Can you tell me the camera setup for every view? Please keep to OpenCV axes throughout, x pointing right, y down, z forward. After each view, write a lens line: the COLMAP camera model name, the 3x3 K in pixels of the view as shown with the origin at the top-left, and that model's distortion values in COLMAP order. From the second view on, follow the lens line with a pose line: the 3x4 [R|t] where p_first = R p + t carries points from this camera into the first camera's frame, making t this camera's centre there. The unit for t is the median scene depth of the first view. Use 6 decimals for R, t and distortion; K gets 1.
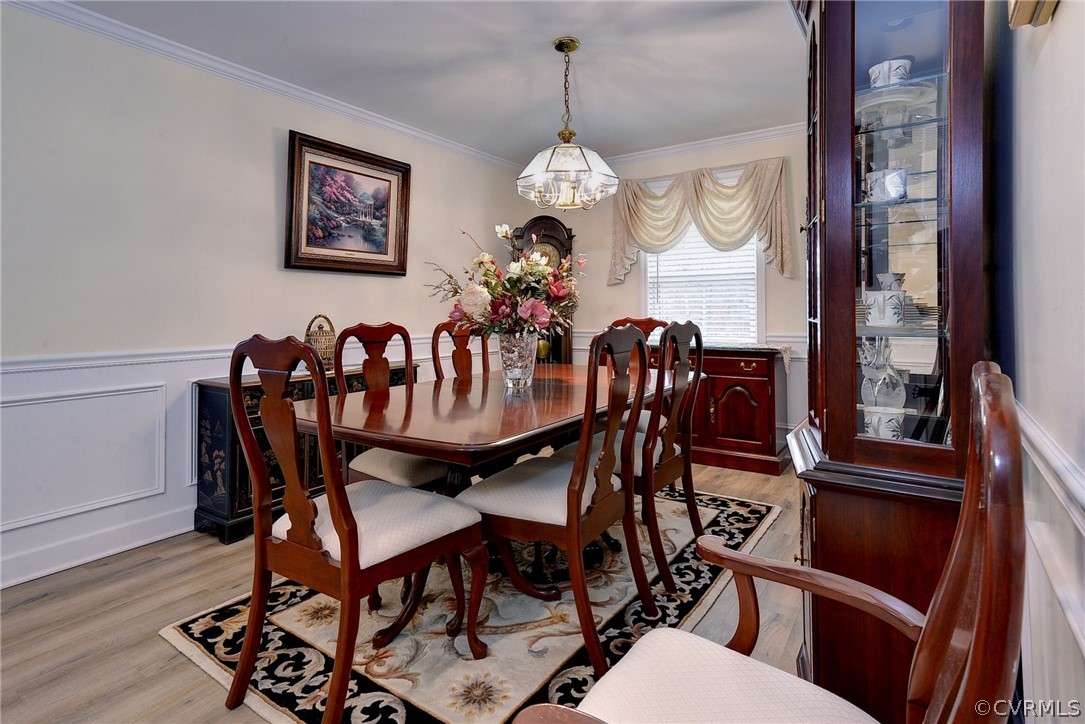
lens RADIAL K [[554.5, 0, 548.2], [0, 554.5, 305.7], [0, 0, 1]] dist [0.013343, 0.000642]
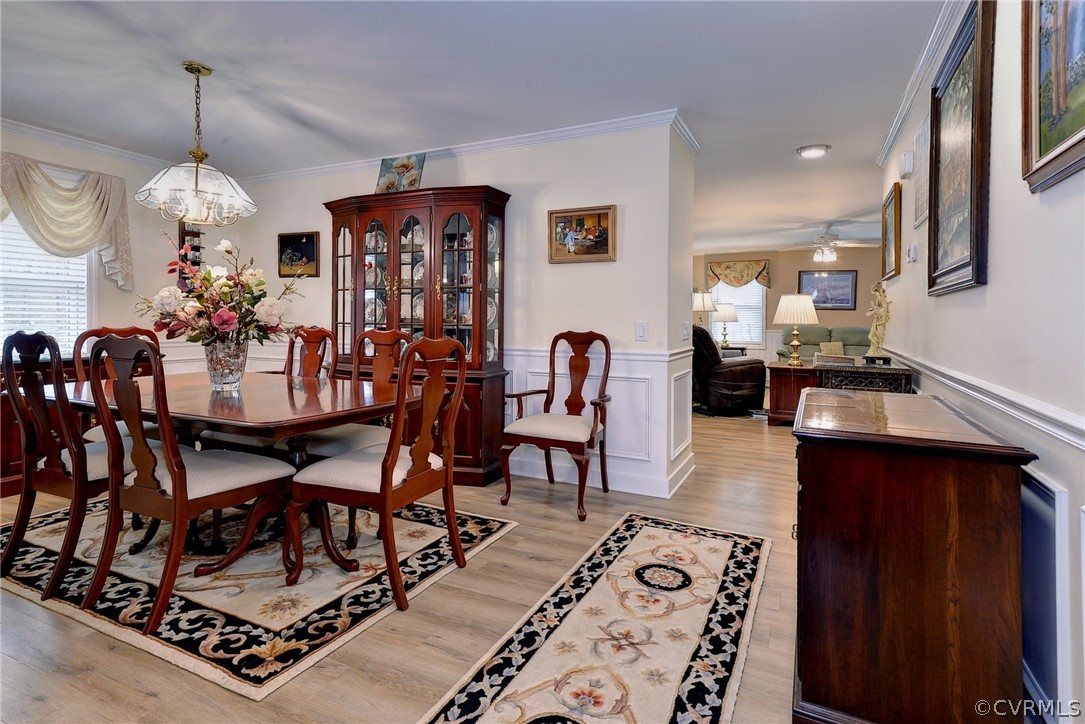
lens RADIAL K [[554.5, 0, 548.2], [0, 554.5, 305.7], [0, 0, 1]] dist [0.013343, 0.000642]
pose [[-0.145270, 0.028248, 0.988989, -1.133702], [-0.010725, 0.999489, -0.030123, 0.007582], [-0.989334, -0.014983, -0.144893, 0.493577]]
